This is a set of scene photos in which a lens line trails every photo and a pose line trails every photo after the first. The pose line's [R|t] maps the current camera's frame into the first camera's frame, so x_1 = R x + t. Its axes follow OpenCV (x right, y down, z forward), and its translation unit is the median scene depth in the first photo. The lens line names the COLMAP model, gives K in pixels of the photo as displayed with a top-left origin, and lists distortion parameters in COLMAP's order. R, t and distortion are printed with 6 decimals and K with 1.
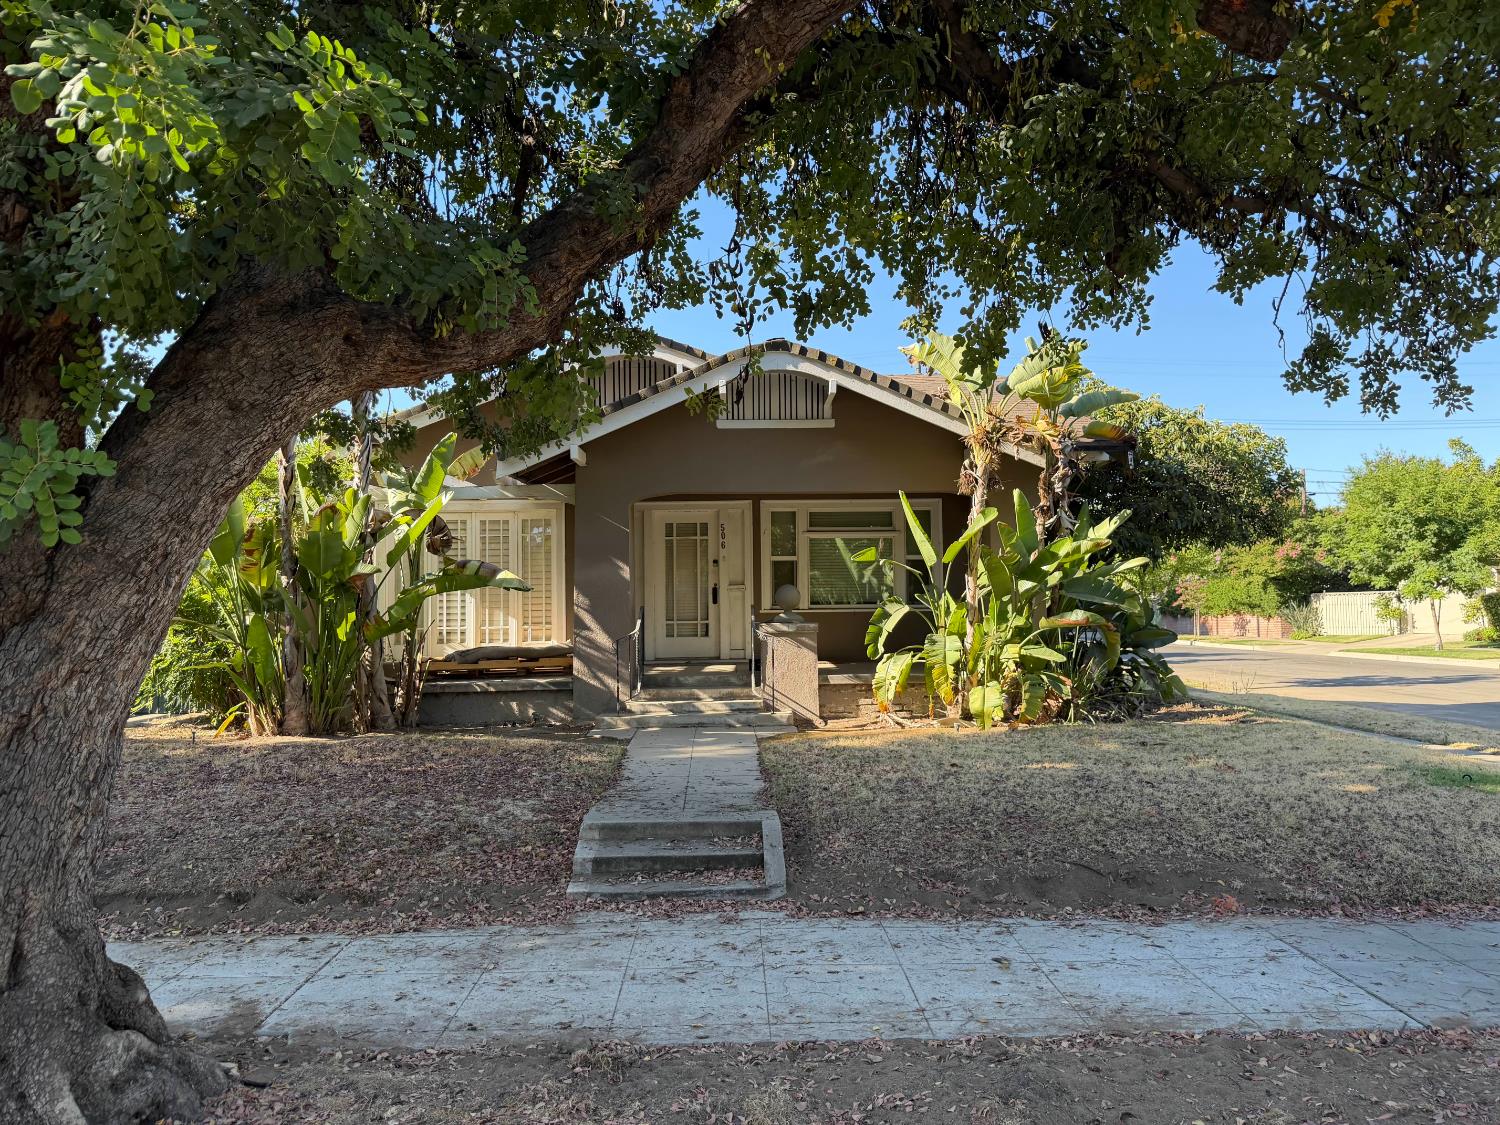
lens RADIAL K [[1040.5, 0, 757.1], [0, 1040.5, 570.8], [0, 0, 1]] dist [0.118001, -0.181680]
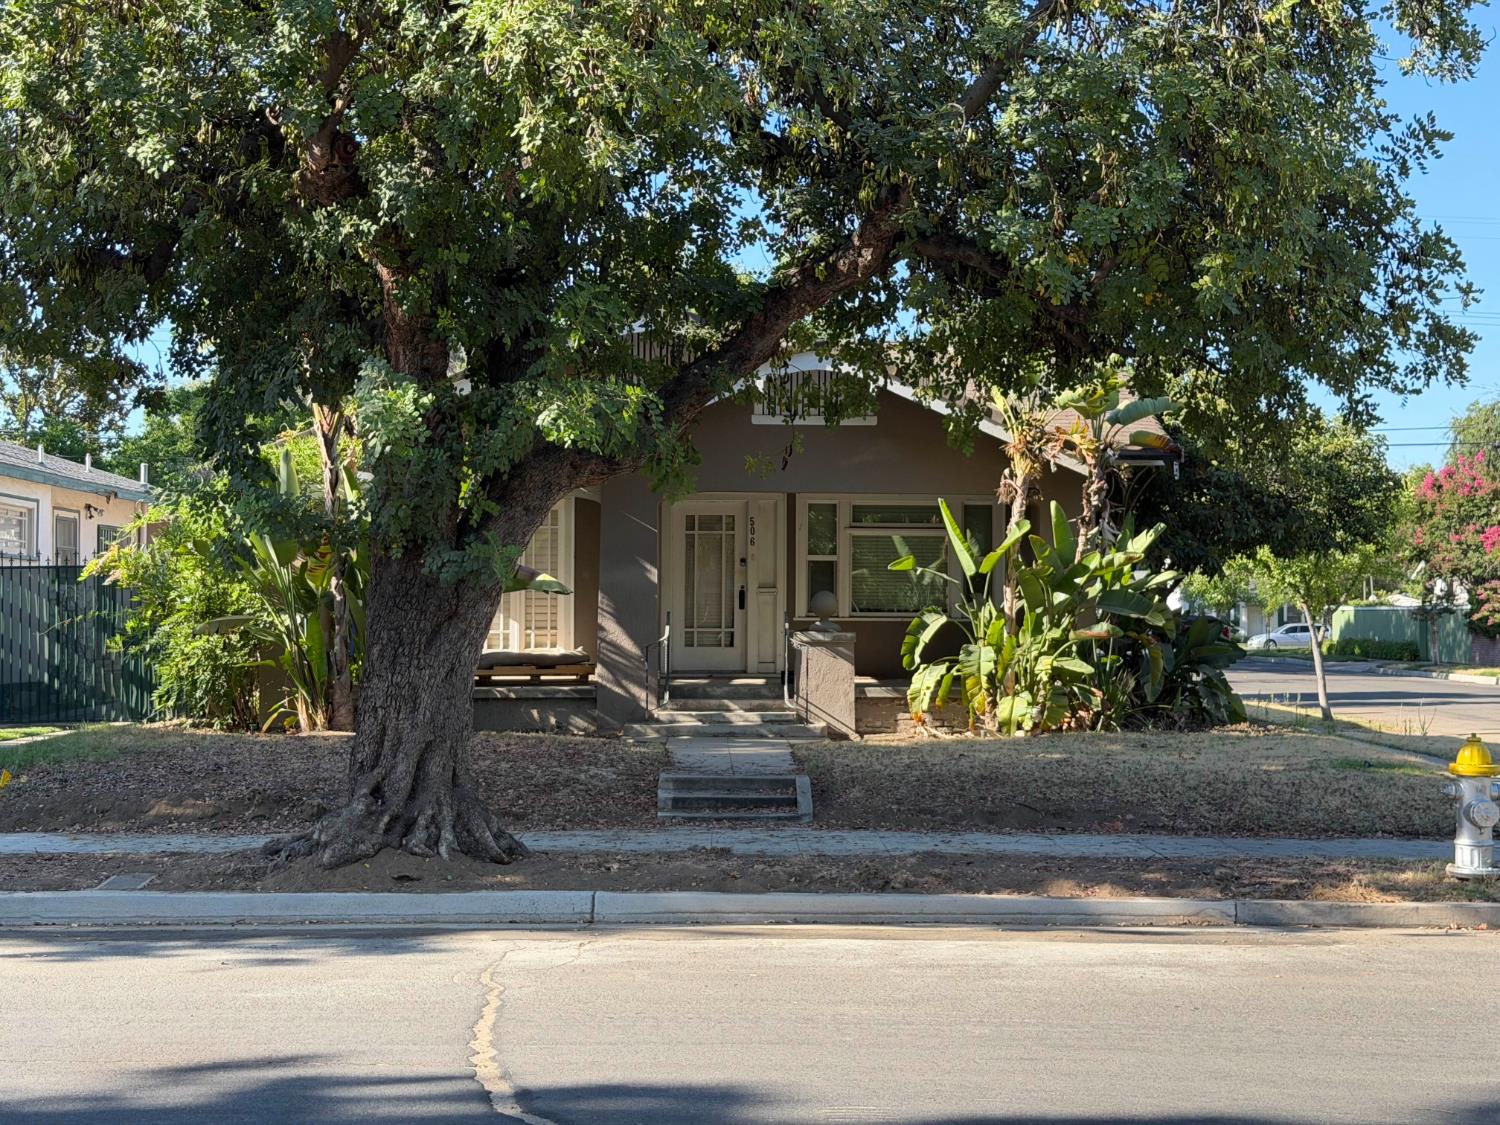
lens RADIAL K [[2088.9, 0, 750.0], [0, 2088.9, 562.5], [0, 0, 1]] dist [0.010497, 0.001222]
pose [[0.999747, 0.016534, -0.015227, -0.010477], [-0.016329, 0.999776, 0.013444, -0.040343], [0.015446, -0.013192, 0.999794, -0.972806]]
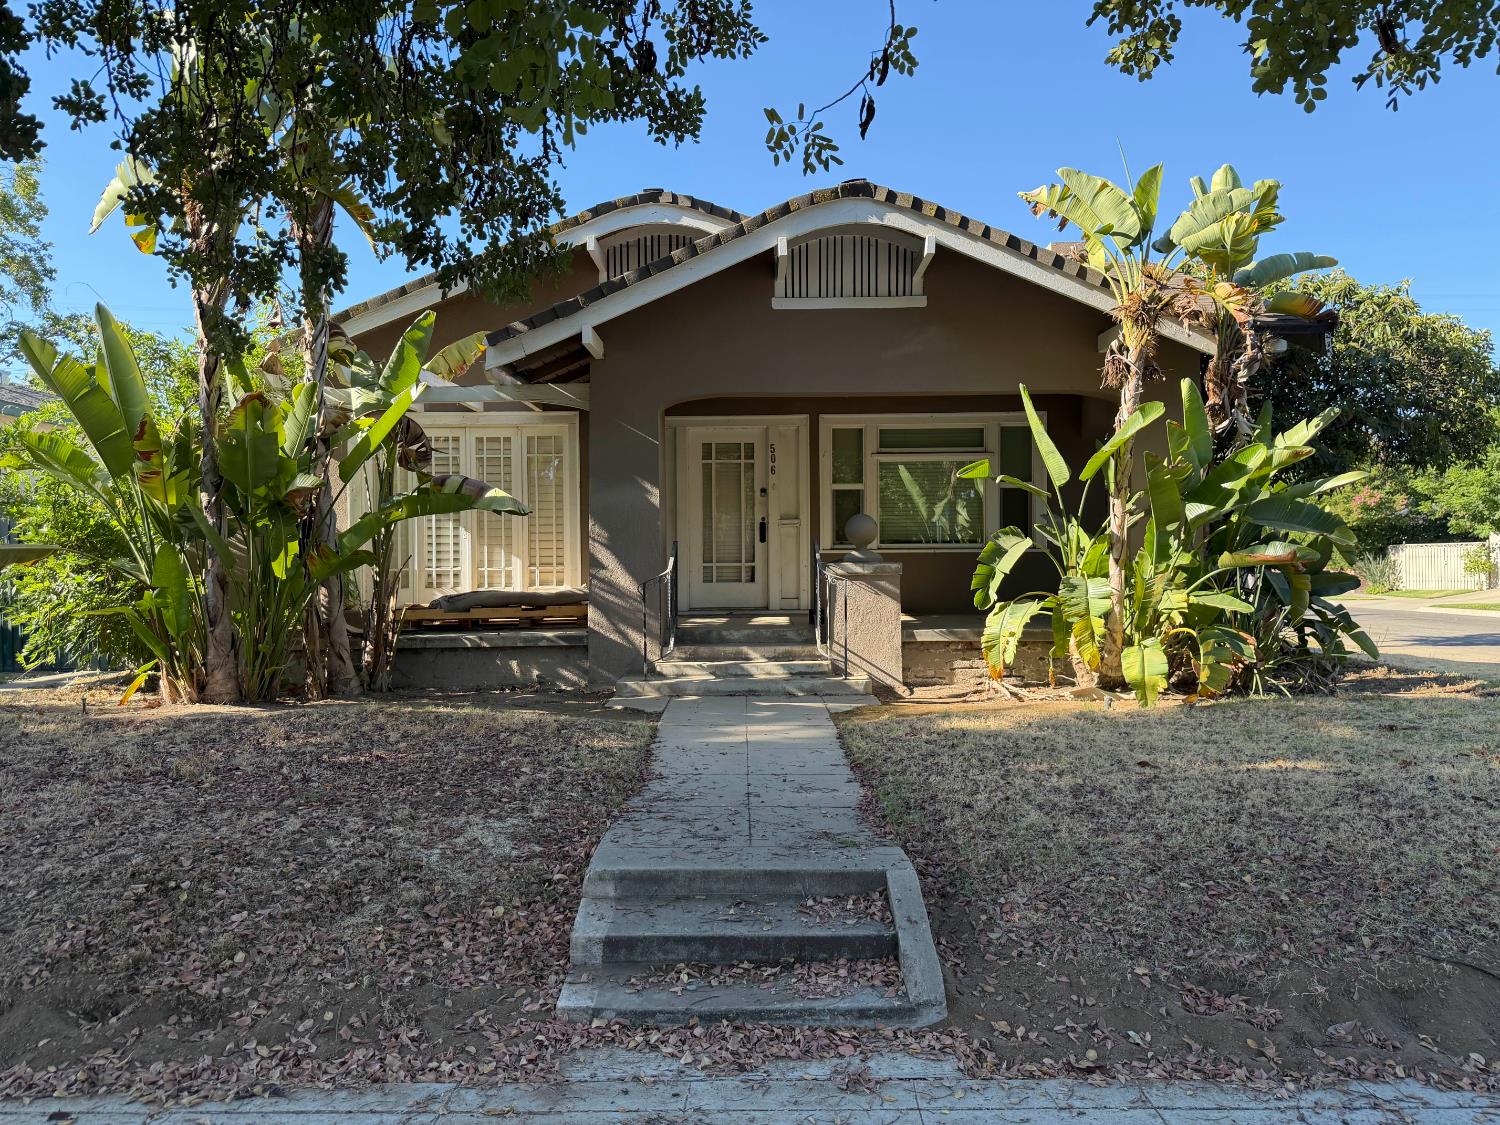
lens RADIAL K [[1040.5, 0, 757.1], [0, 1040.5, 570.8], [0, 0, 1]] dist [0.118001, -0.181680]
pose [[0.999688, 0.004919, -0.024480, -0.032832], [-0.003857, 0.999058, 0.043226, 0.025008], [0.024670, -0.043119, 0.998765, 0.241103]]
